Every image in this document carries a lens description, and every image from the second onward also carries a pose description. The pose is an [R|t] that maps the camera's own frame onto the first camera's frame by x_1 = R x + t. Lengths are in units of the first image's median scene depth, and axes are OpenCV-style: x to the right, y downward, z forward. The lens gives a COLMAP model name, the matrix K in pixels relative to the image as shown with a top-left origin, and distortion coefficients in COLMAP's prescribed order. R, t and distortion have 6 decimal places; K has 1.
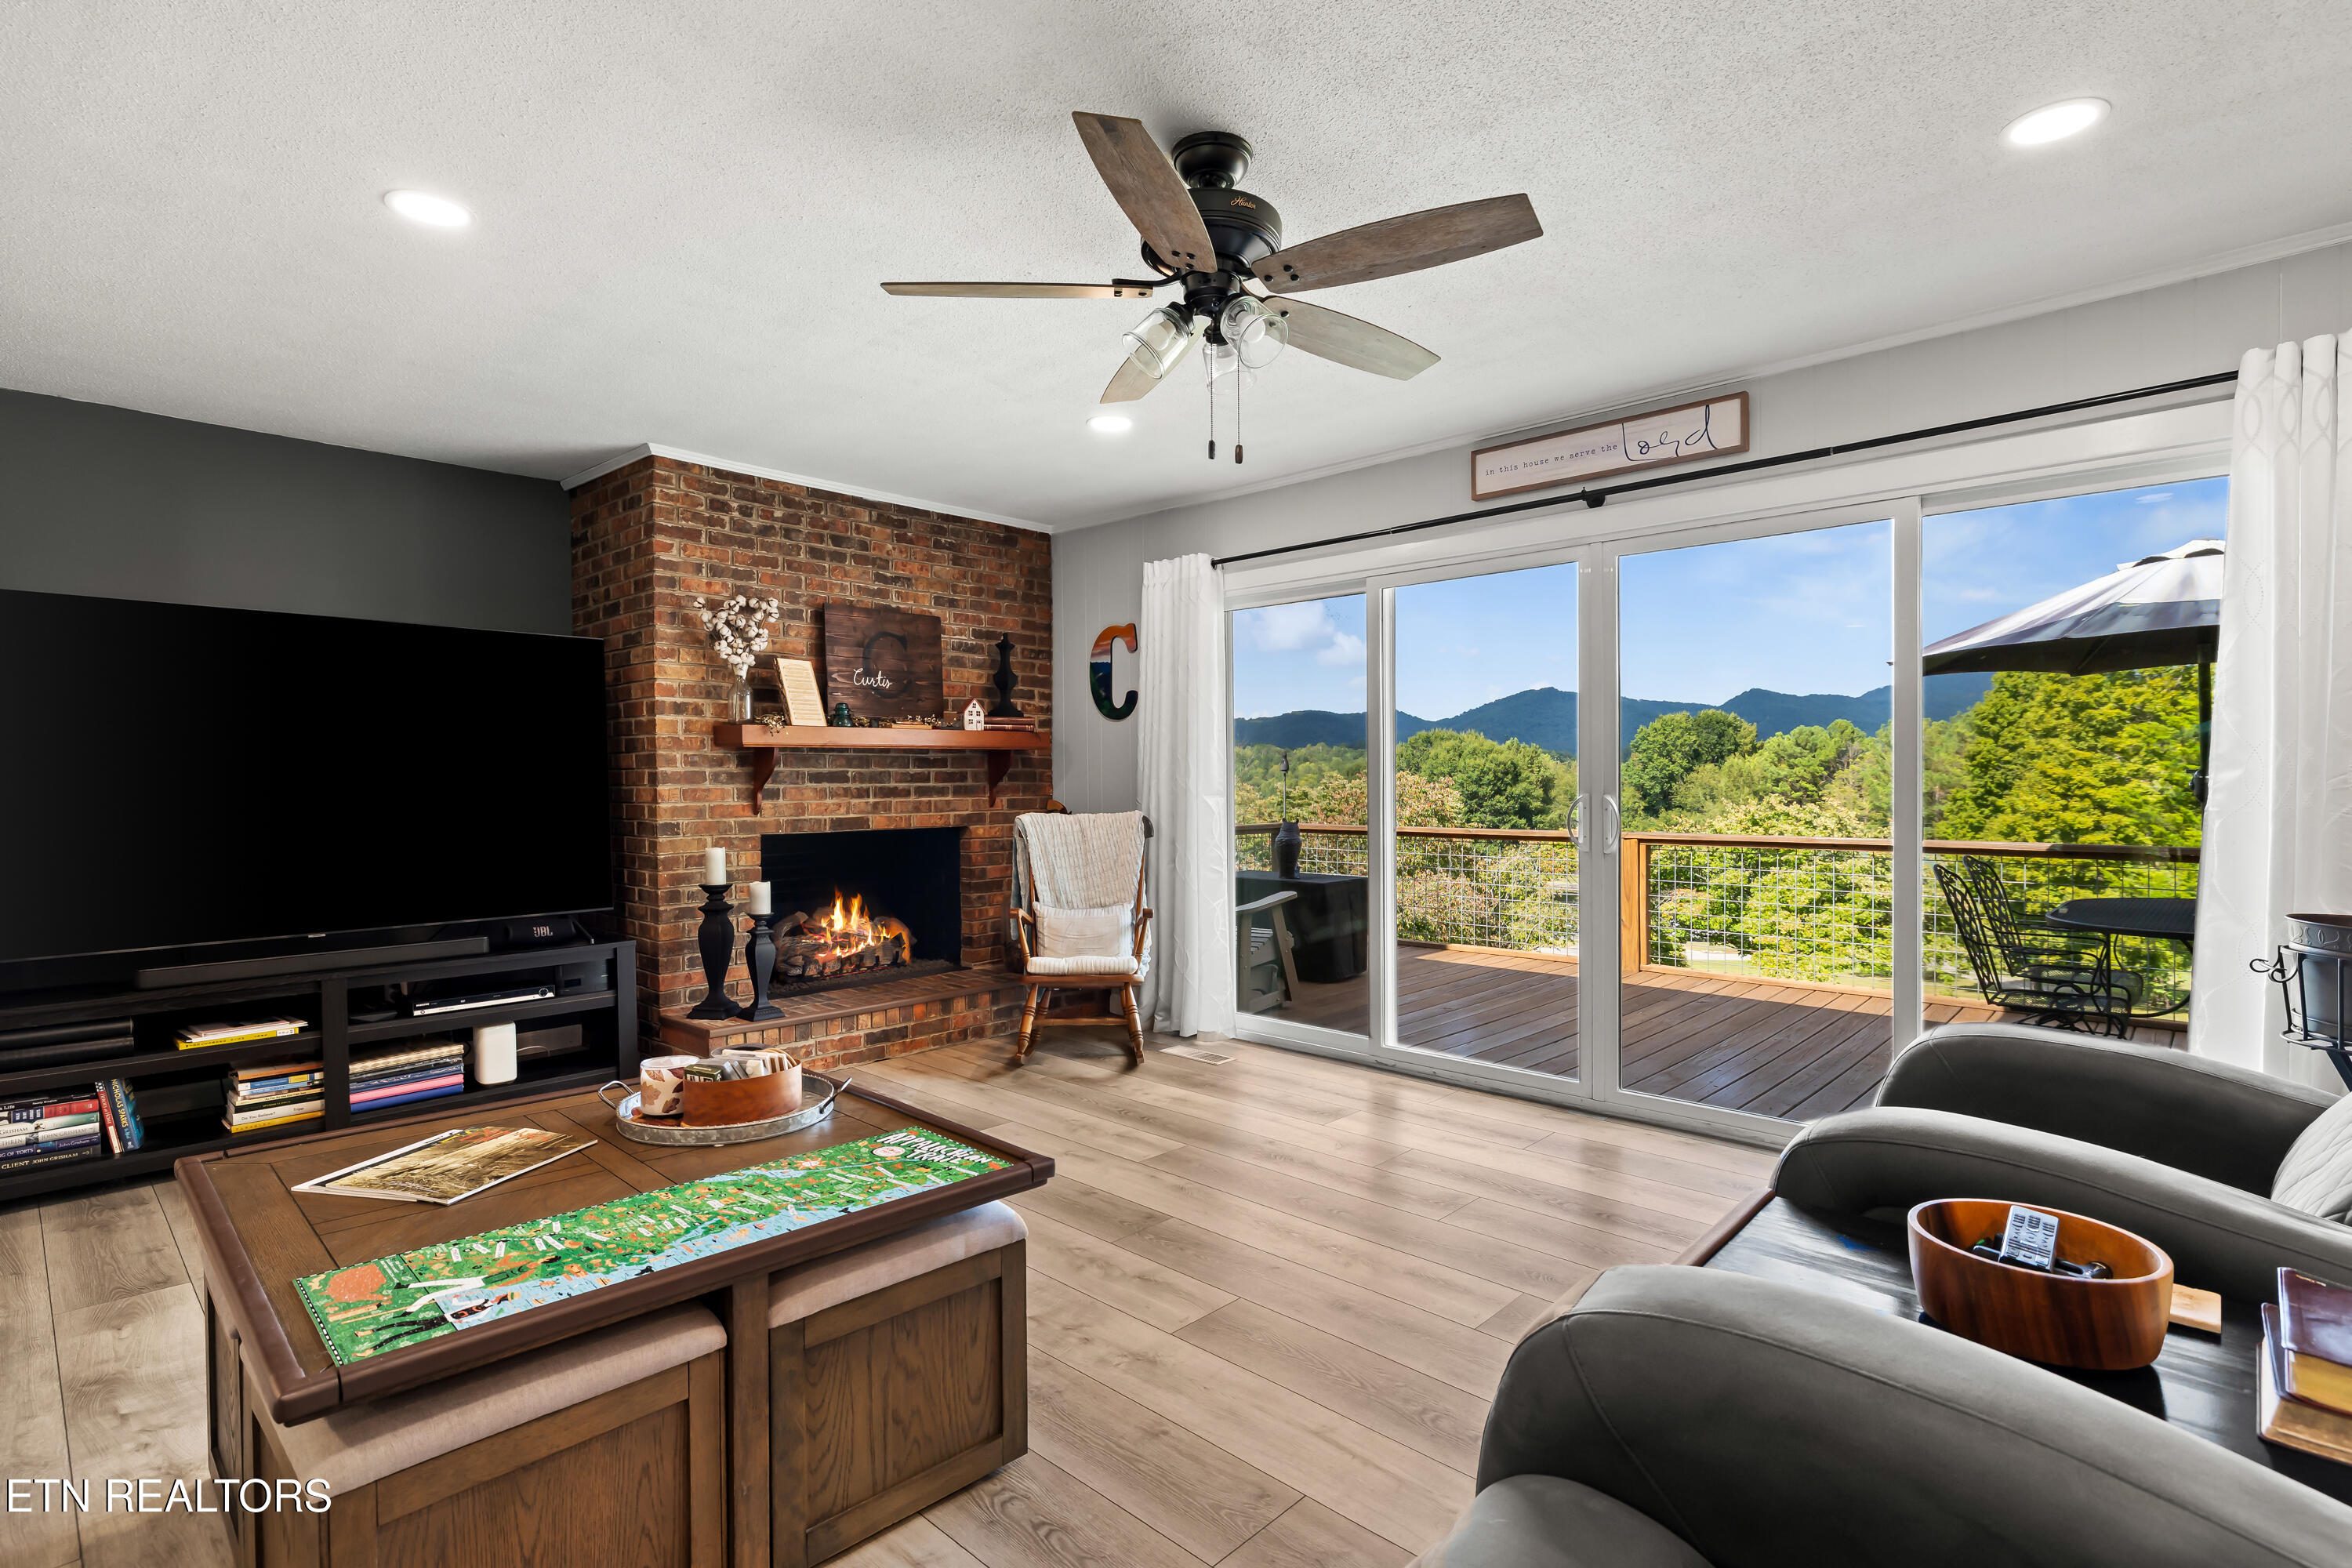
lens RADIAL K [[1131.2, 0, 1159.4], [0, 1131.2, 780.1], [0, 0, 1]] dist [-0.002830, 0.000301]
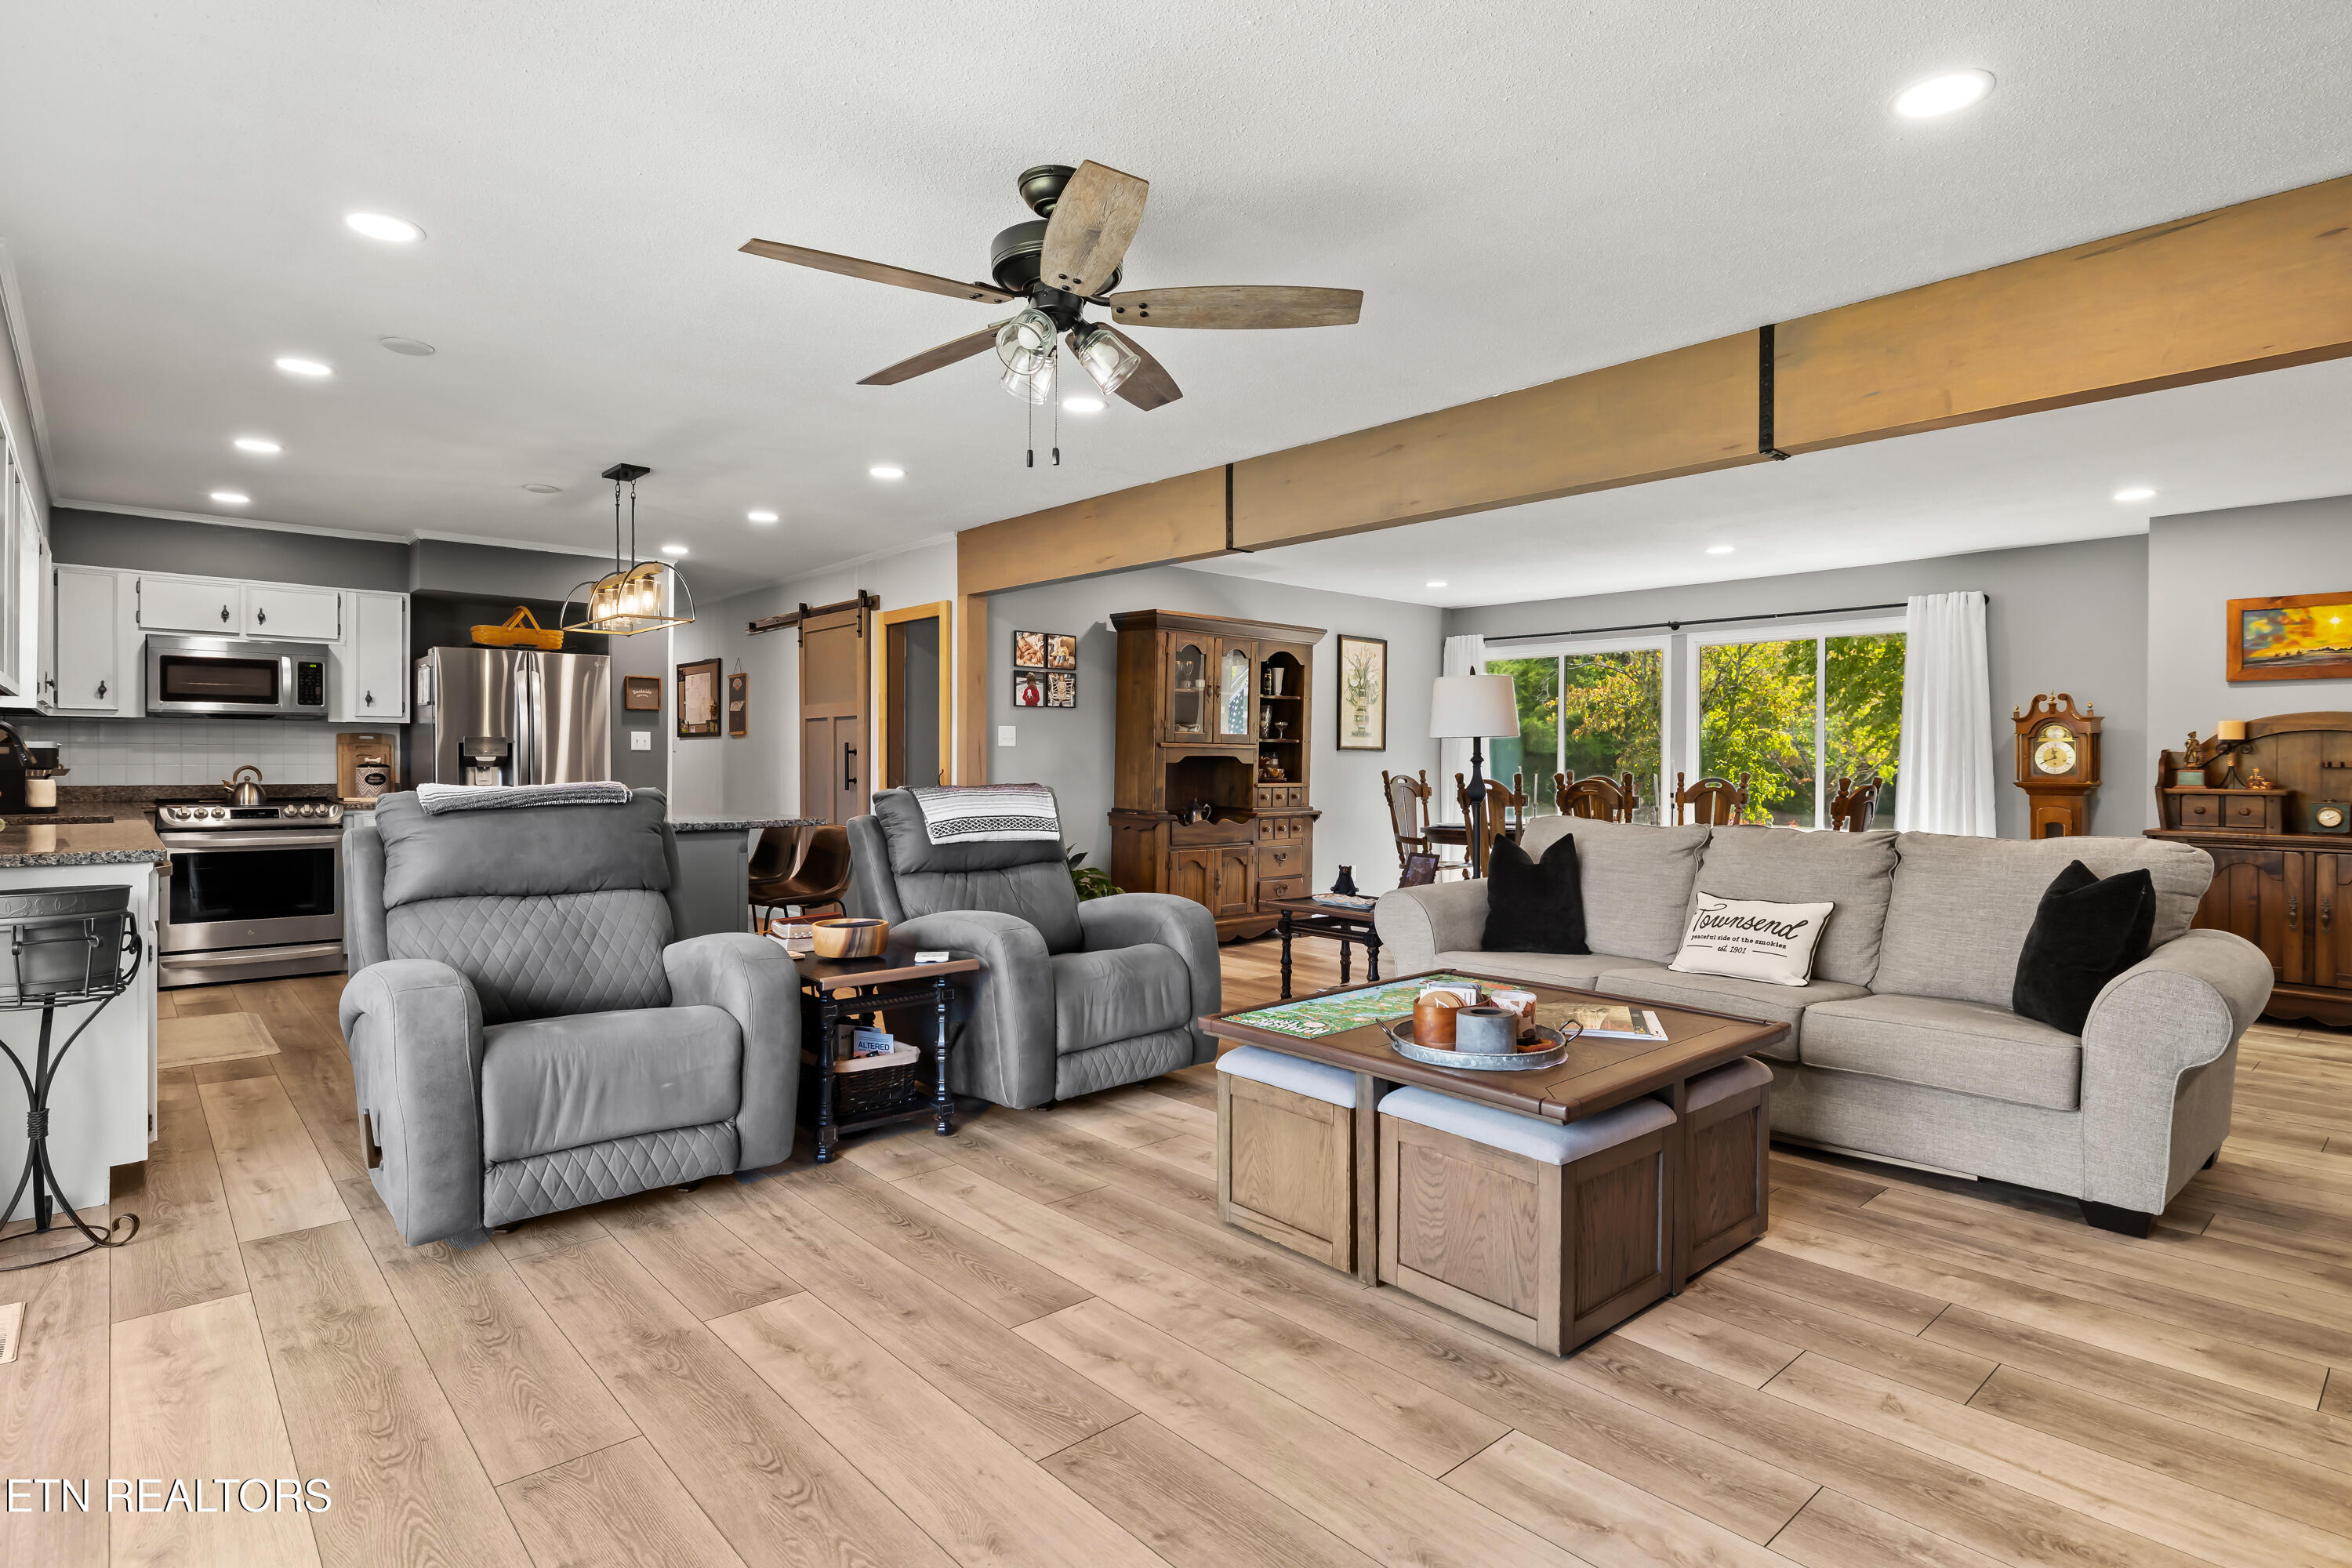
lens RADIAL K [[1186.1, 0, 1182.4], [0, 1186.1, 759.5], [0, 0, 1]] dist [-0.001081, -0.001145]
pose [[-0.997736, -0.002556, 0.067209, -0.072831], [-0.002694, 0.999994, -0.001969, -0.001181], [-0.067204, -0.002145, -0.997737, 1.071899]]
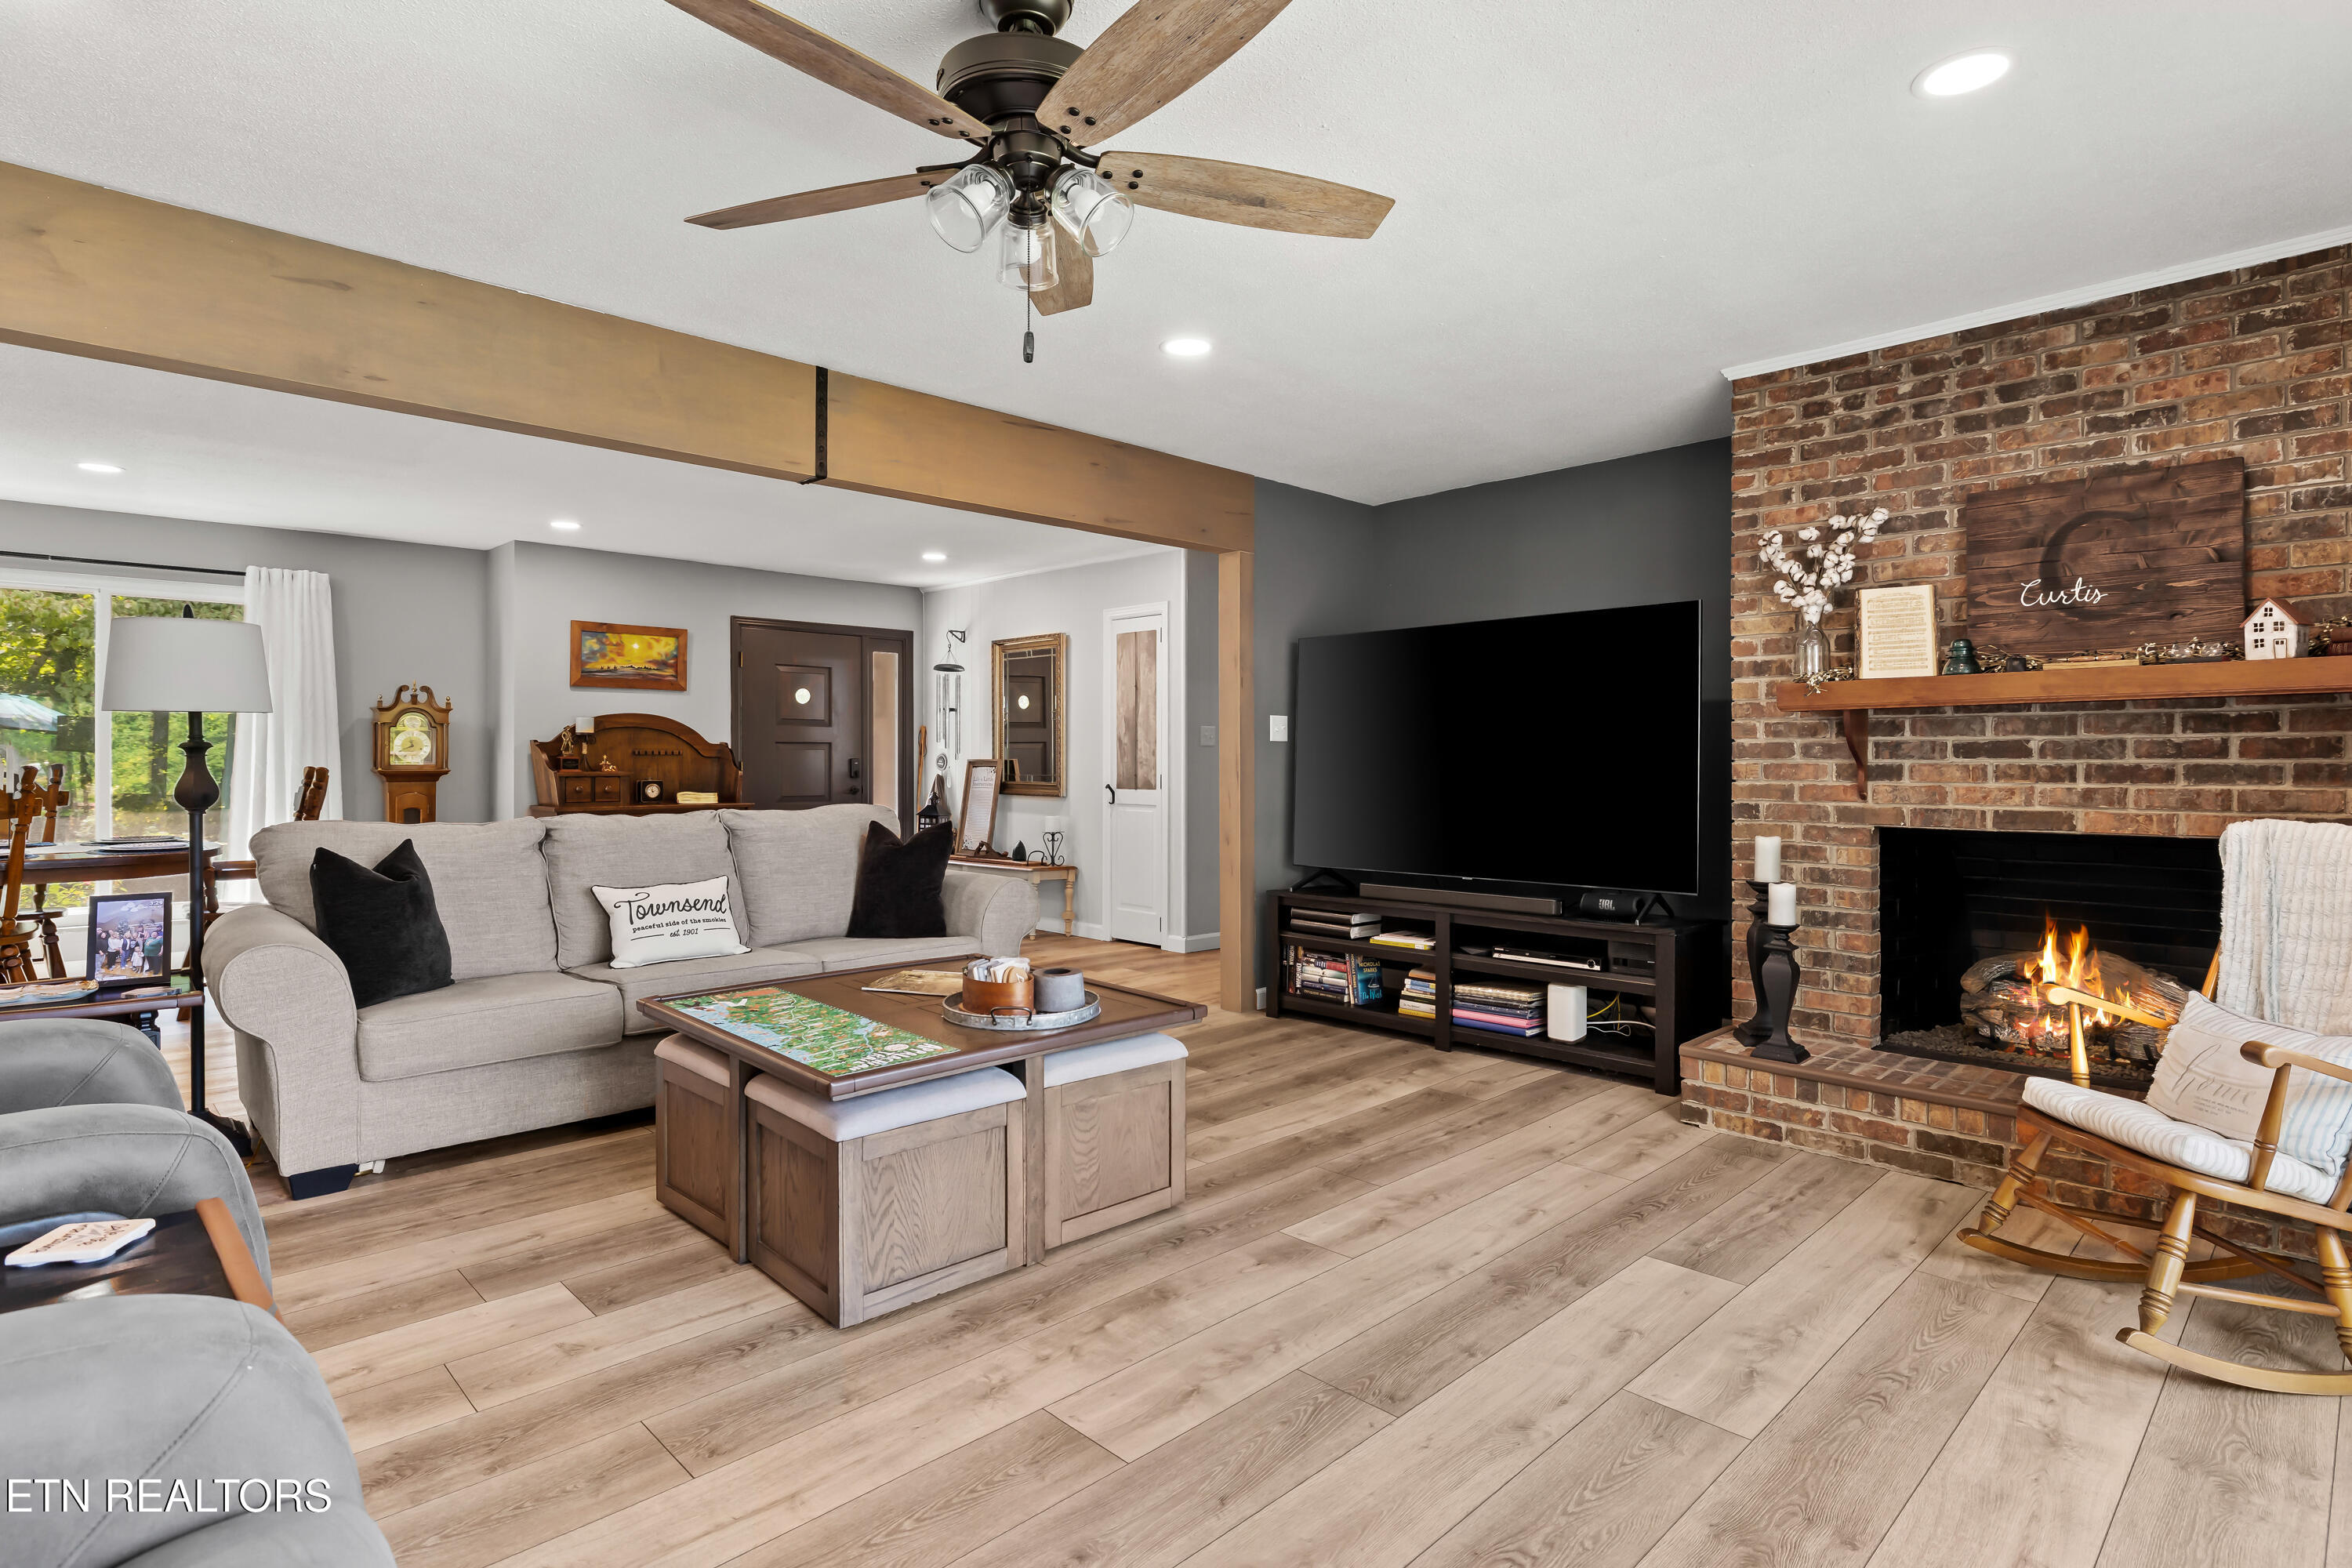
lens RADIAL K [[1186.1, 0, 1178.7], [0, 1186.1, 743.7], [0, 0, 1]] dist [-0.001081, -0.001145]
pose [[-0.032871, -0.009310, -0.999416, 0.459842], [-0.000831, 0.999957, -0.009288, 0.001180], [0.999459, 0.000526, -0.032877, 0.580968]]
